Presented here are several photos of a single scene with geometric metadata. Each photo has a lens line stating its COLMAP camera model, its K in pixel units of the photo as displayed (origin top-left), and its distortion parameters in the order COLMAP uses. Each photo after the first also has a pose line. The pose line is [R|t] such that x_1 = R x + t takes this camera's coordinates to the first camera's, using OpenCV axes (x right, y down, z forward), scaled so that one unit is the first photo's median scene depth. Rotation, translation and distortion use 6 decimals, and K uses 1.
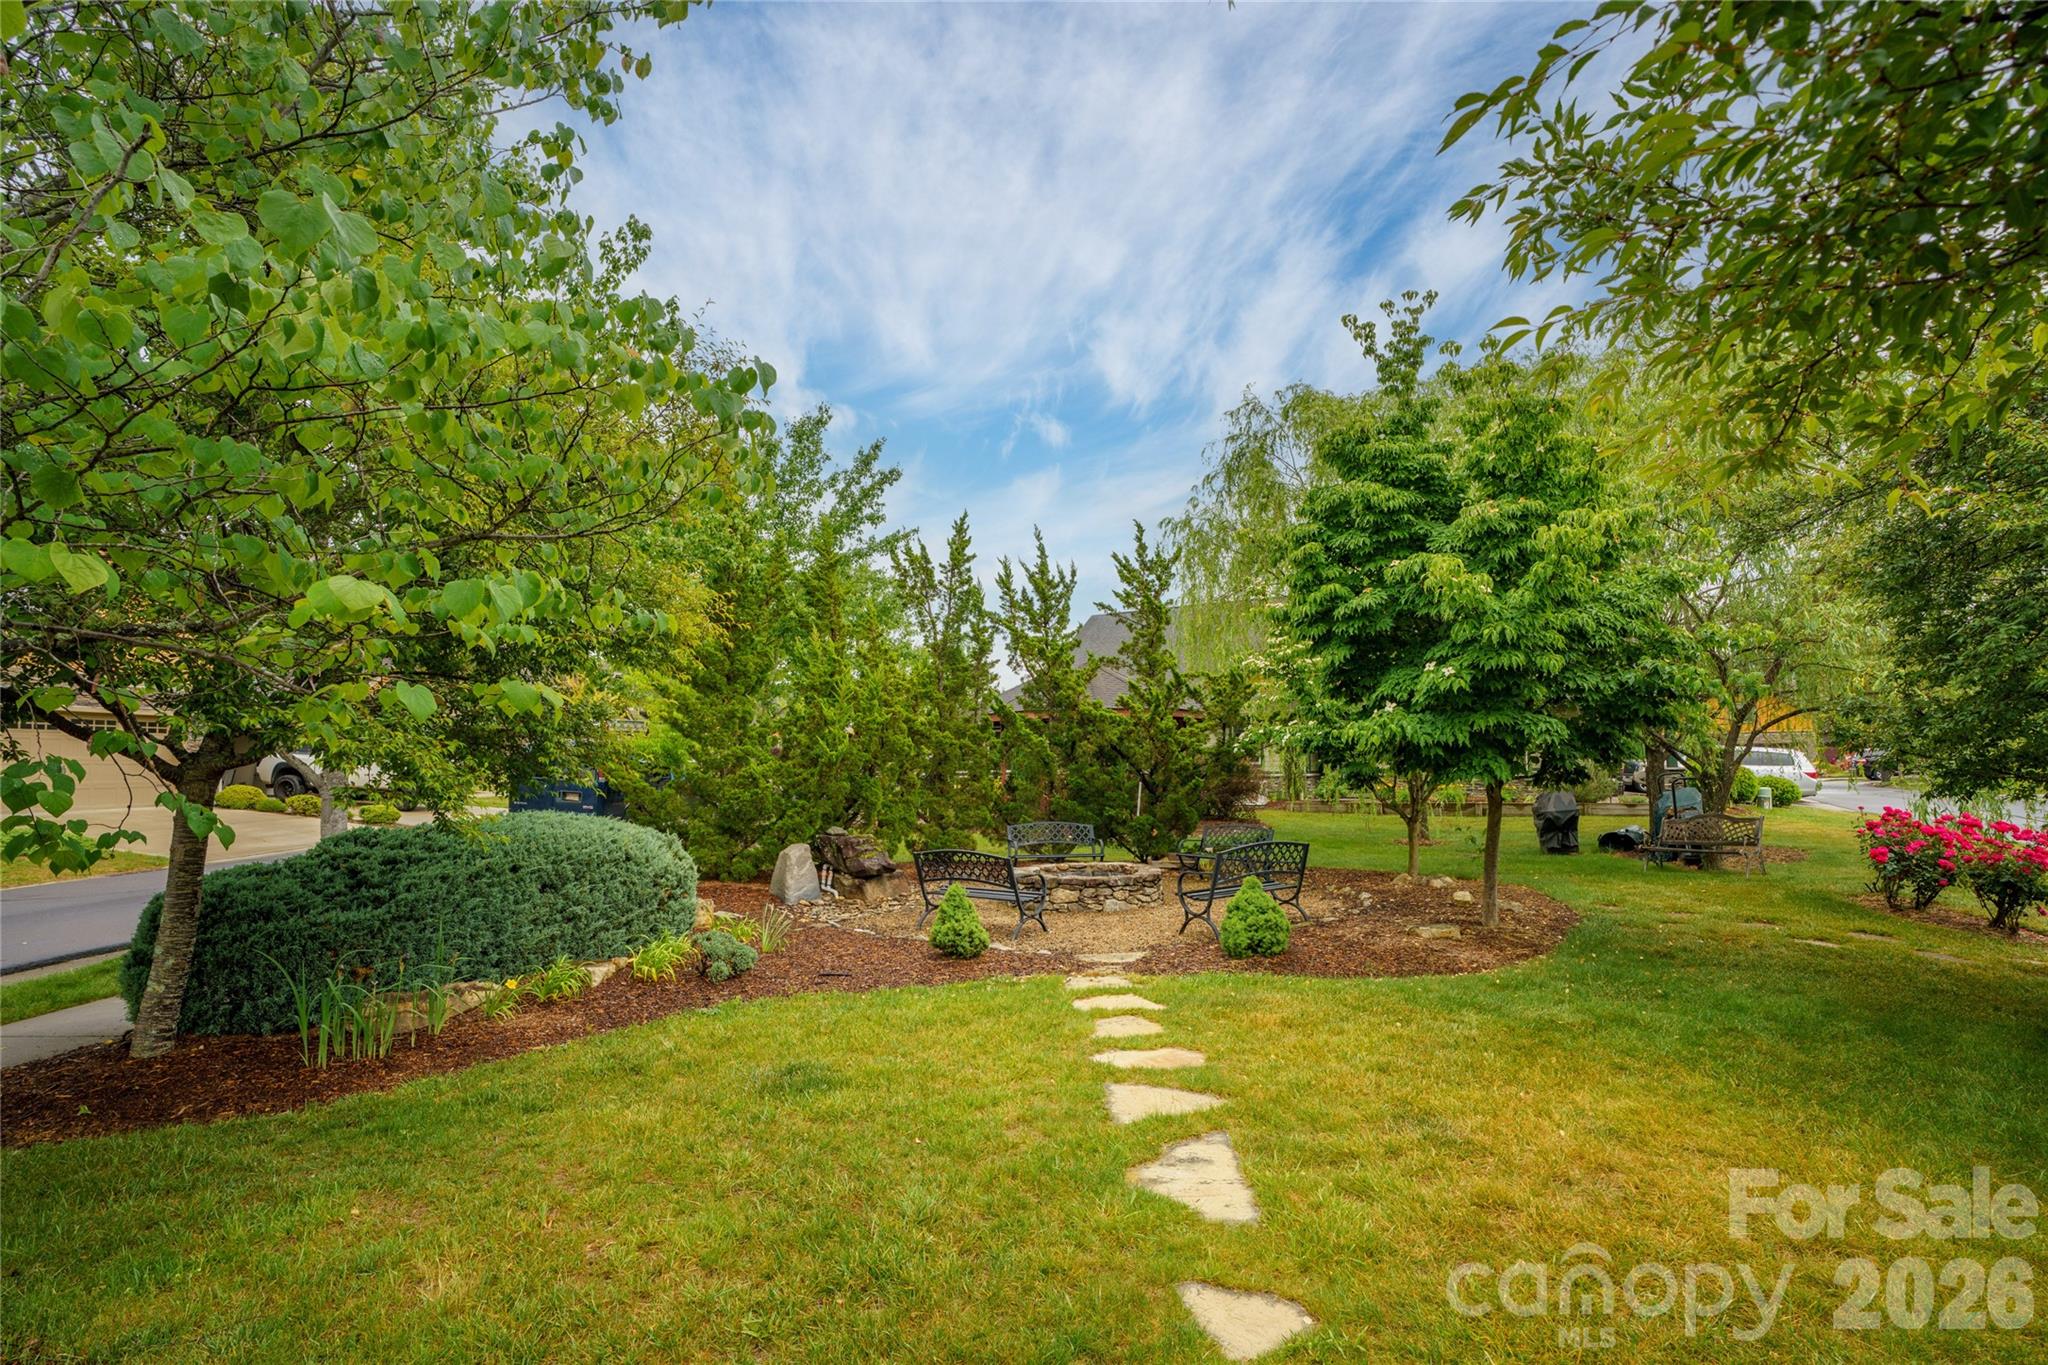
lens RADIAL K [[925.0, 0, 1028.5], [0, 925.0, 697.6], [0, 0, 1]] dist [0.000484, 0.000139]
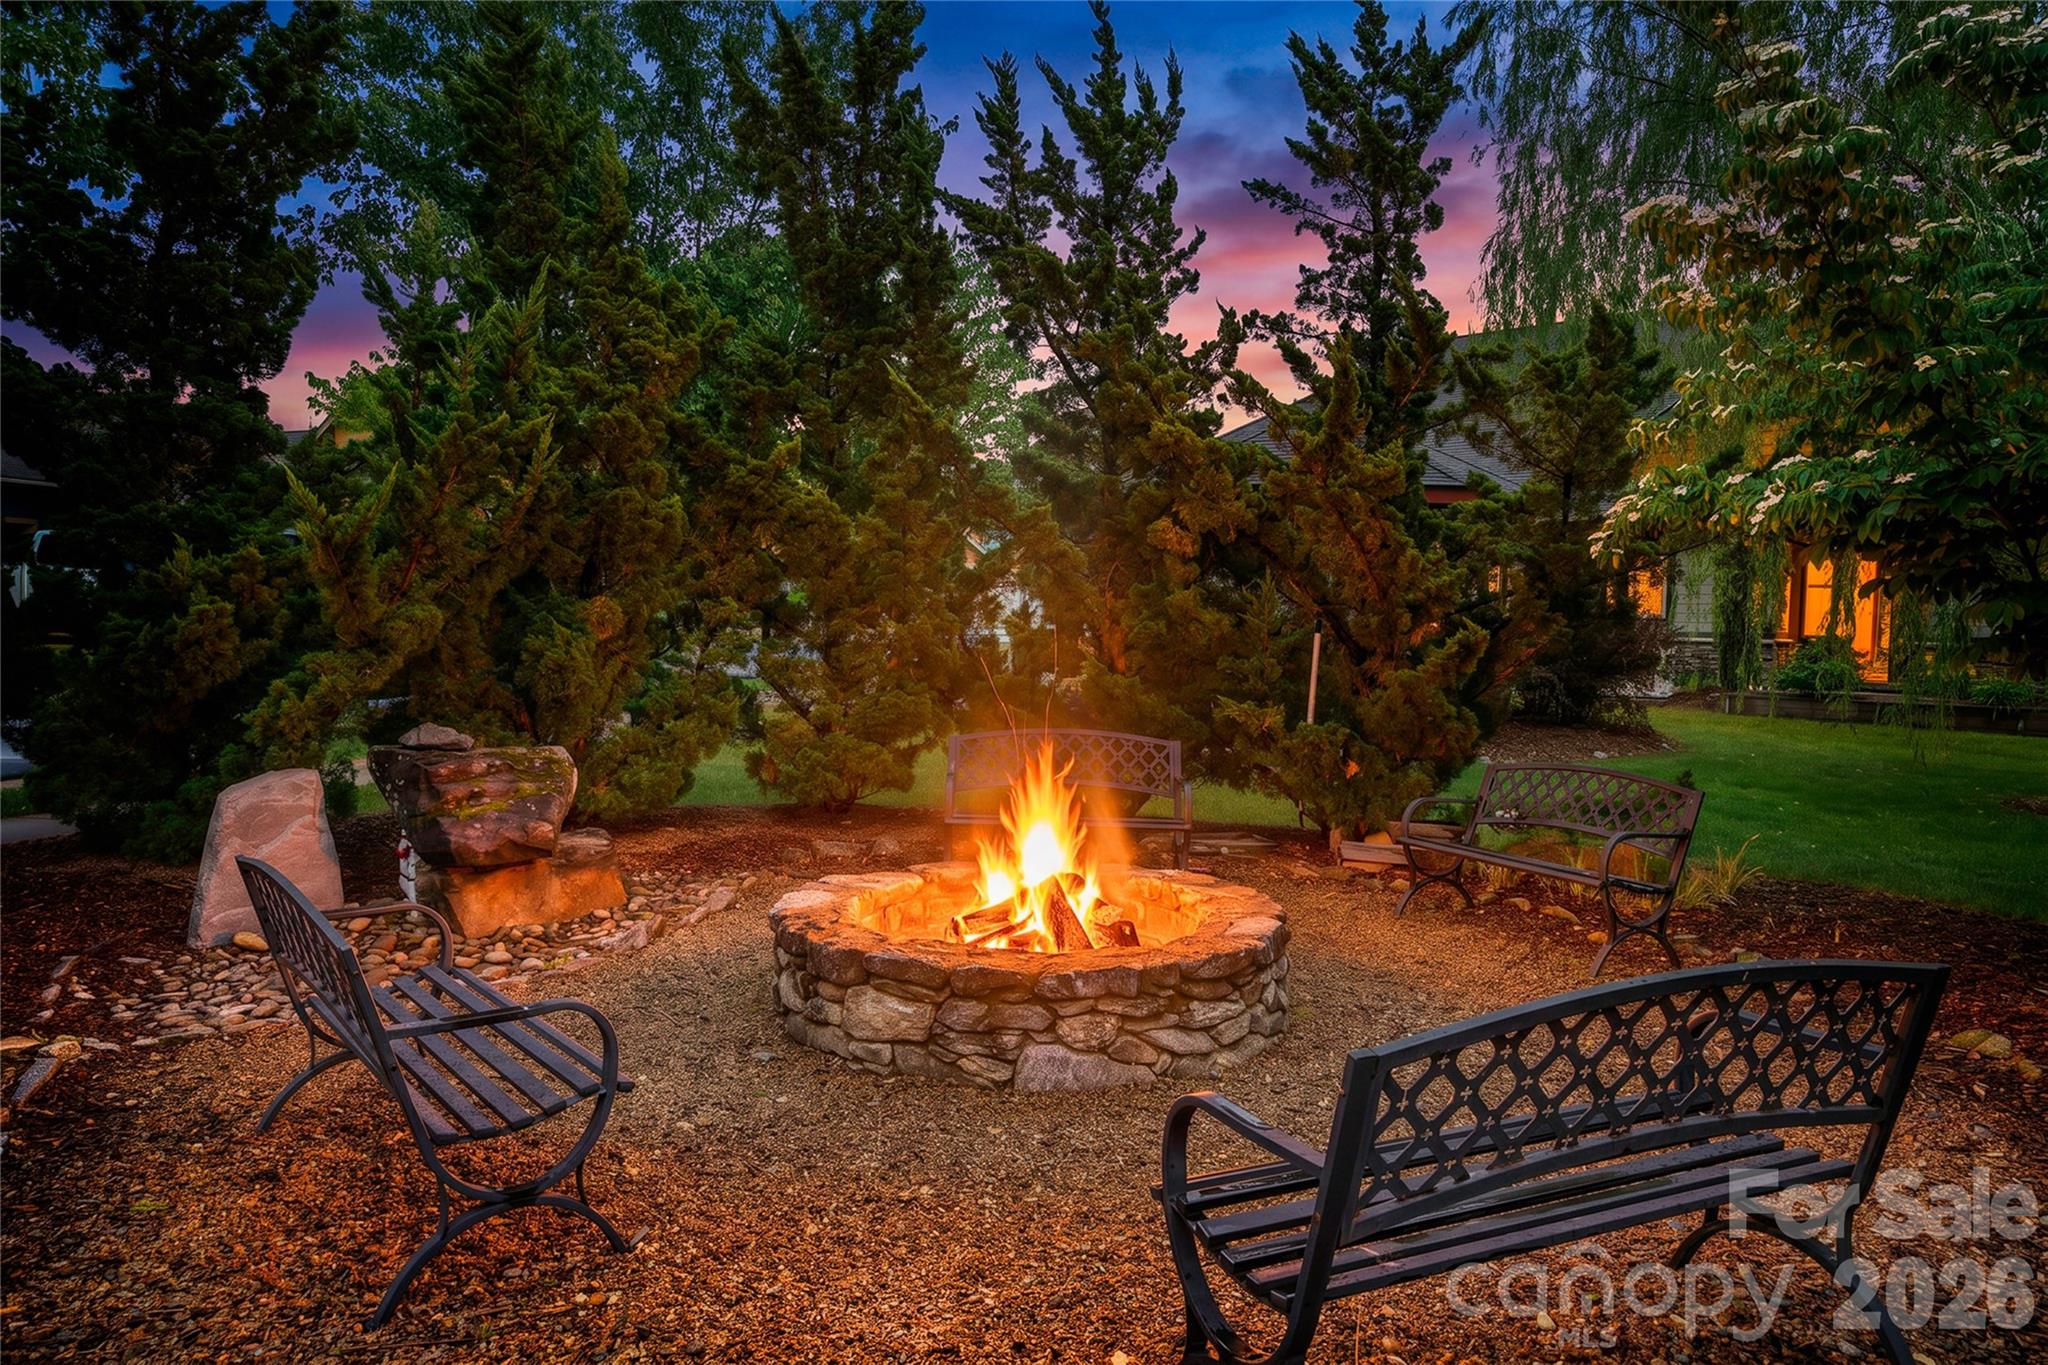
lens RADIAL K [[1237.7, 0, 1024.0], [0, 1237.7, 682.5], [0, 0, 1]] dist [-0.000444, 0.000271]
pose [[0.973878, 0.036324, -0.224147, 0.110862], [-0.008607, 0.992318, 0.123413, 0.047969], [0.226908, -0.118260, 0.966709, 0.460214]]
